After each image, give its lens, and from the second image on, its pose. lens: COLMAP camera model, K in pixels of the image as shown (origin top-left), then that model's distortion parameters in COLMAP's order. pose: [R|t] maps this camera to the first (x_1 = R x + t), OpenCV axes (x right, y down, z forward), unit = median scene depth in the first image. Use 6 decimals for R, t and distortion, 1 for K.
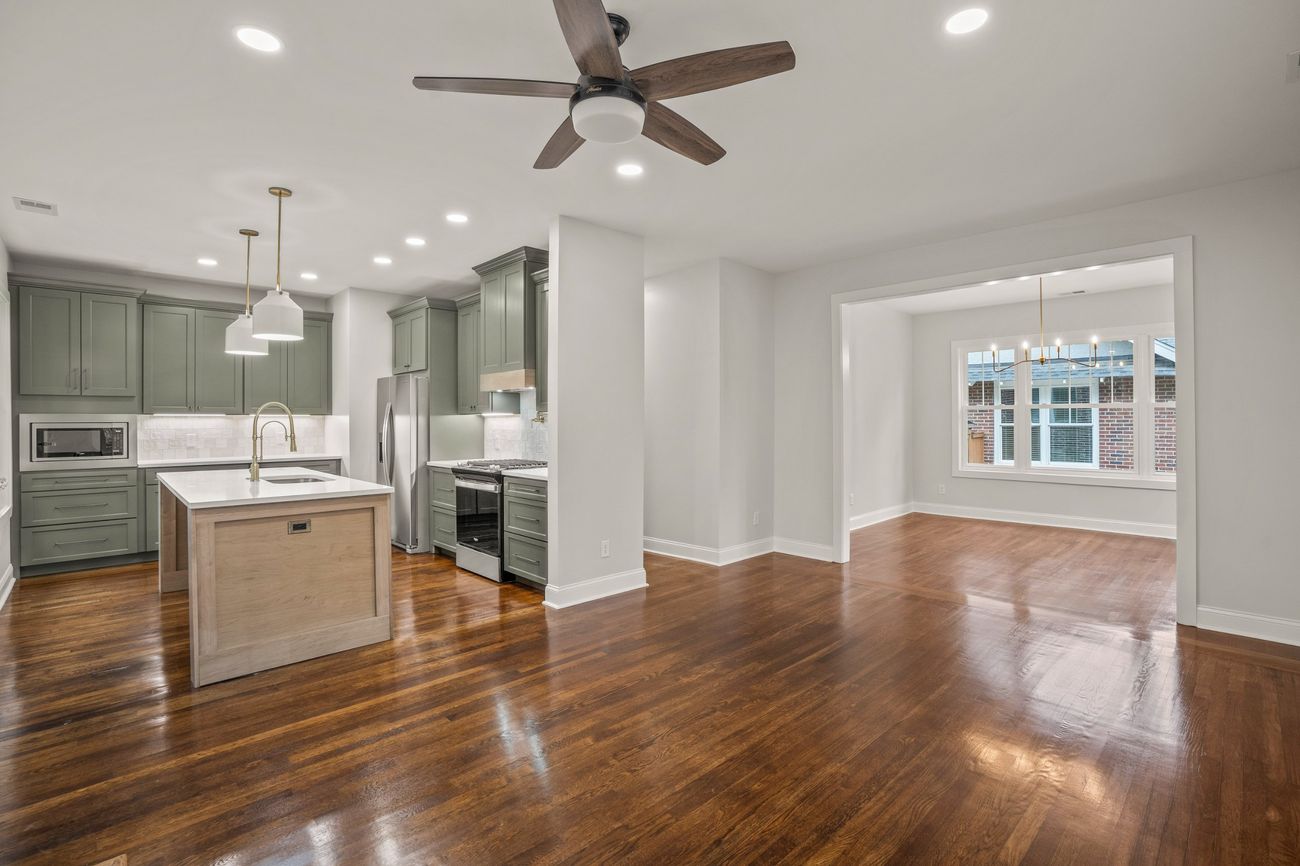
lens RADIAL K [[606.5, 0, 651.7], [0, 606.5, 421.3], [0, 0, 1]] dist [-0.043784, 0.007422]
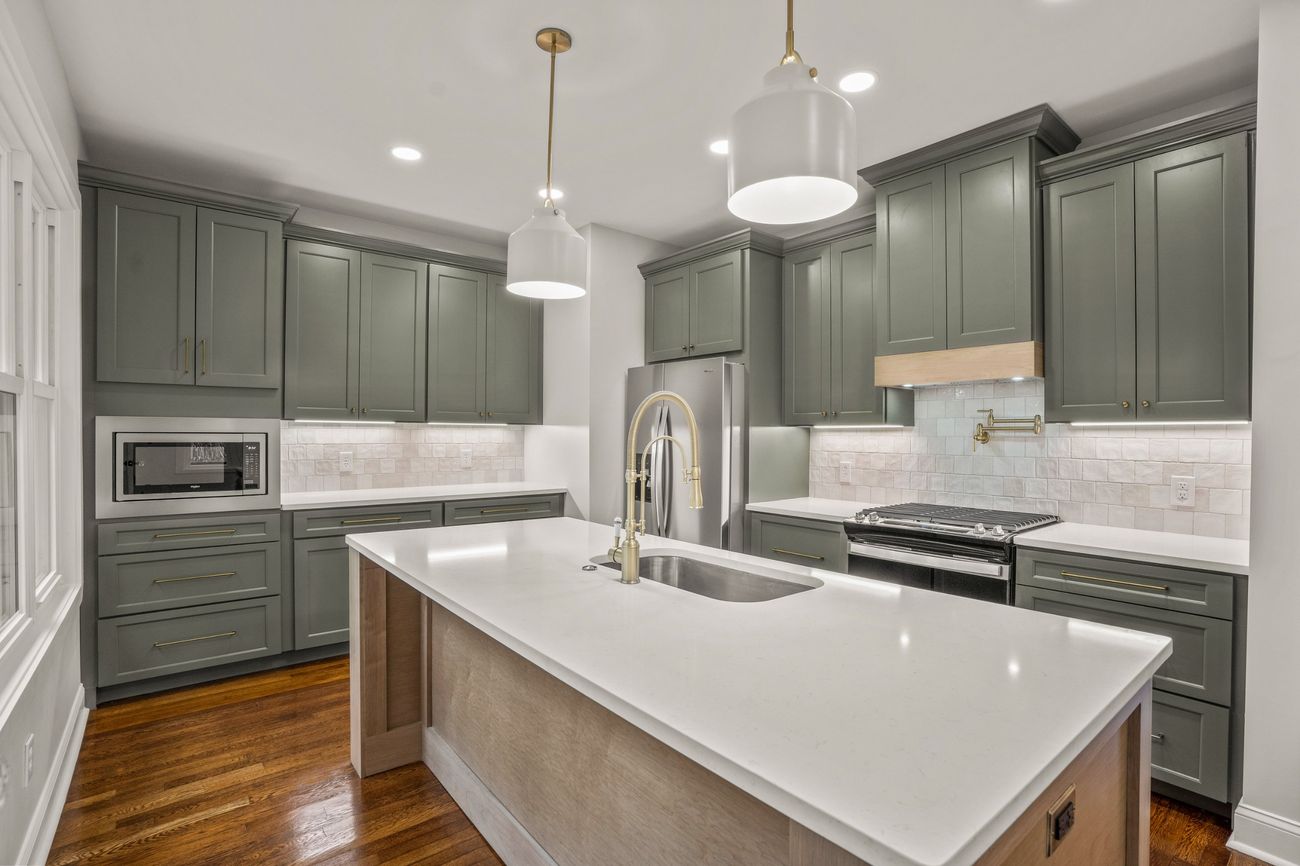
lens RADIAL K [[606.5, 0, 644.4], [0, 606.5, 438.5], [0, 0, 1]] dist [-0.043784, 0.007422]
pose [[0.997388, 0.011543, -0.071302, -0.473627], [-0.011126, 0.999919, 0.006238, -0.000842], [0.071369, -0.005429, 0.997435, 0.432240]]
